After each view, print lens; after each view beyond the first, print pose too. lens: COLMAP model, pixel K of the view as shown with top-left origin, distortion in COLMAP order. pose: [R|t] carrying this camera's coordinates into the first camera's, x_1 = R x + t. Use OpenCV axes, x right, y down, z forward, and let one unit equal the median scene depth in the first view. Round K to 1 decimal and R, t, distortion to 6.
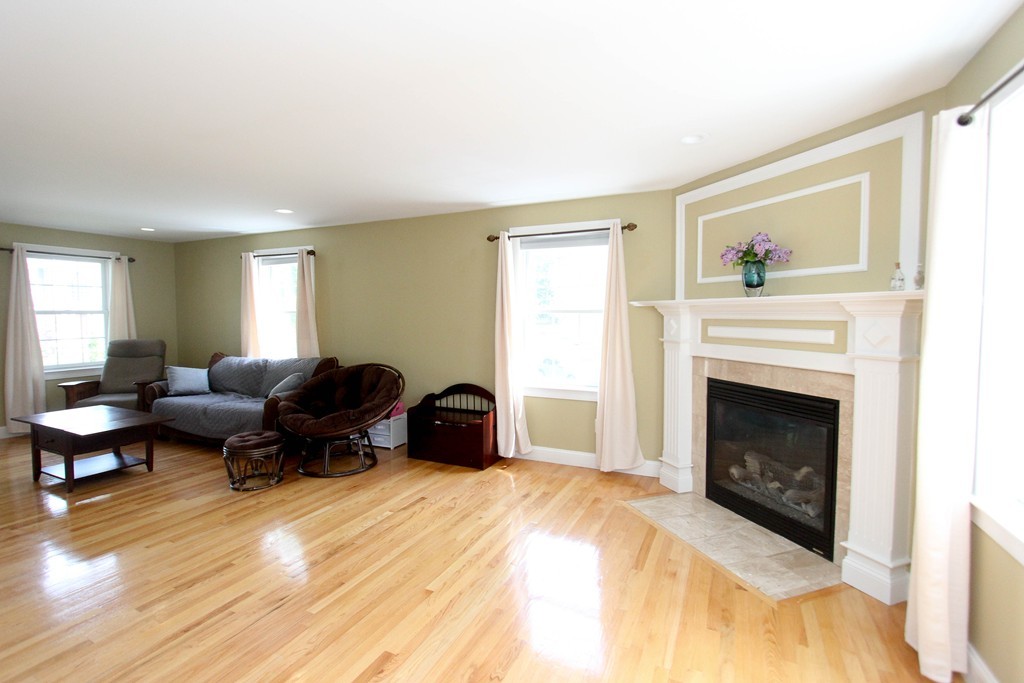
lens RADIAL K [[477.7, 0, 511.1], [0, 477.7, 334.7], [0, 0, 1]] dist [-0.013915, -0.001044]
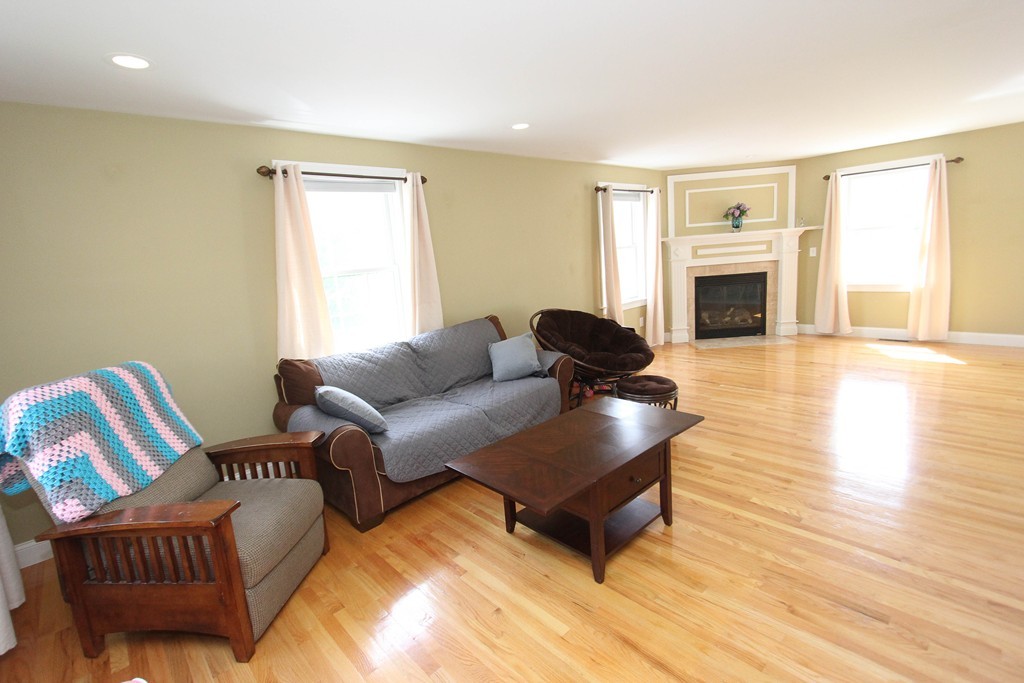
lens RADIAL K [[477.7, 0, 511.3], [0, 477.7, 340.0], [0, 0, 1]] dist [-0.013915, -0.001044]
pose [[0.368668, -0.199997, 0.907791, -1.767759], [0.118571, 0.978721, 0.167470, -0.075721], [-0.921968, 0.045897, 0.384537, 1.022559]]
